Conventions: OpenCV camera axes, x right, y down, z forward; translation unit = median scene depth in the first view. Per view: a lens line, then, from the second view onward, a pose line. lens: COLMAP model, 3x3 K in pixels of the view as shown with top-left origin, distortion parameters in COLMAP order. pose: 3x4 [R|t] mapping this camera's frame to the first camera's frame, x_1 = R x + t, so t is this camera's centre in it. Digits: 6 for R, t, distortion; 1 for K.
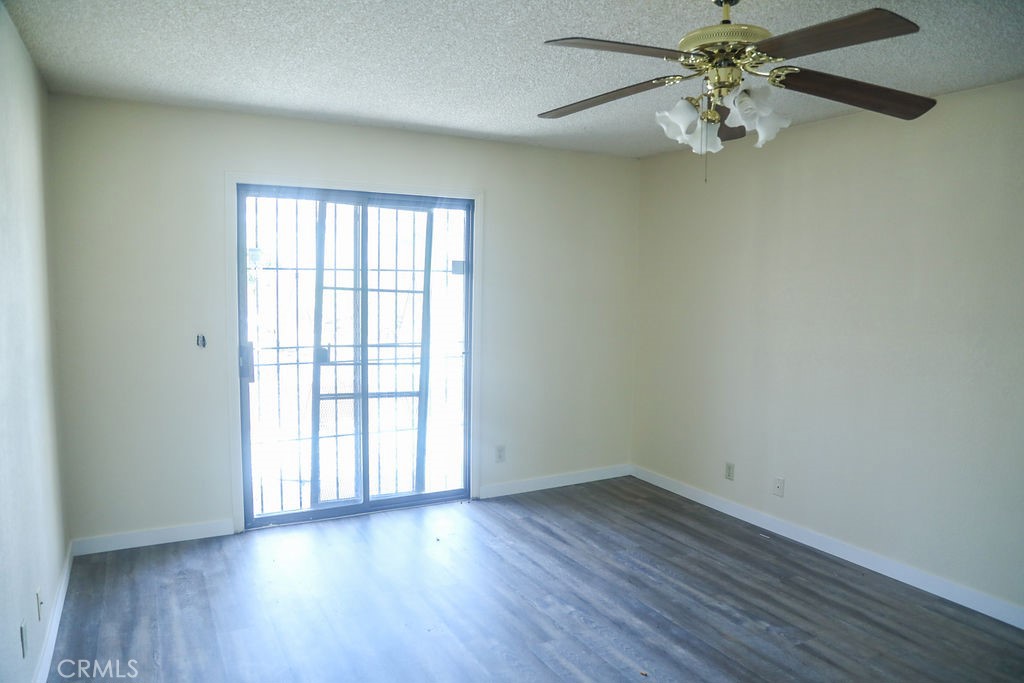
lens RADIAL K [[694.0, 0, 525.1], [0, 694.0, 348.9], [0, 0, 1]] dist [-0.114444, 0.061061]
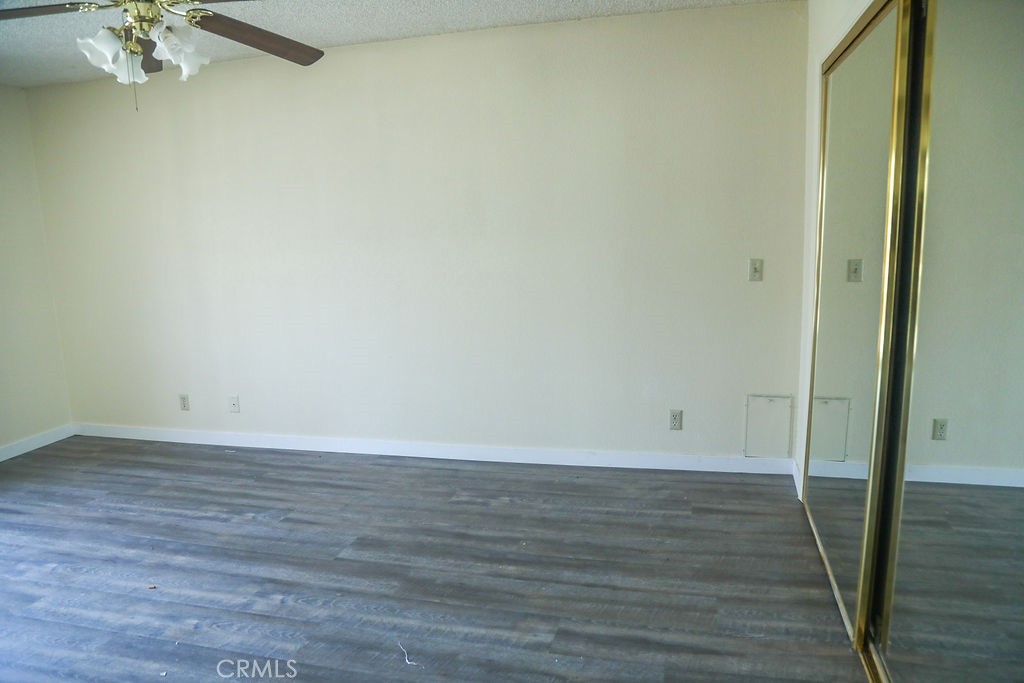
lens RADIAL K [[696.4, 0, 513.1], [0, 696.4, 346.1], [0, 0, 1]] dist [-0.119337, 0.073062]
pose [[0.696327, -0.167865, 0.697818, -0.082968], [0.118537, 0.985810, 0.118861, 0.045456], [-0.707868, -0.000049, 0.706345, -0.111702]]
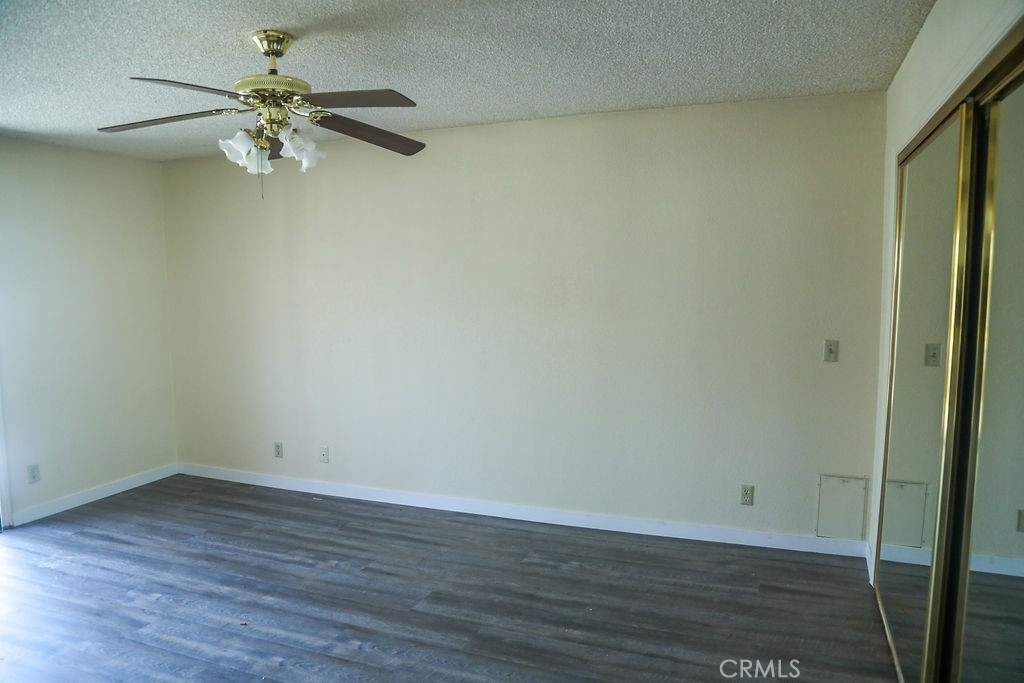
lens RADIAL K [[696.4, 0, 513.1], [0, 696.4, 346.1], [0, 0, 1]] dist [-0.119337, 0.073062]
pose [[0.779507, -0.084664, 0.620646, -0.115386], [0.085260, 0.995943, 0.028776, 0.016723], [-0.620564, 0.030485, 0.783563, -0.159474]]
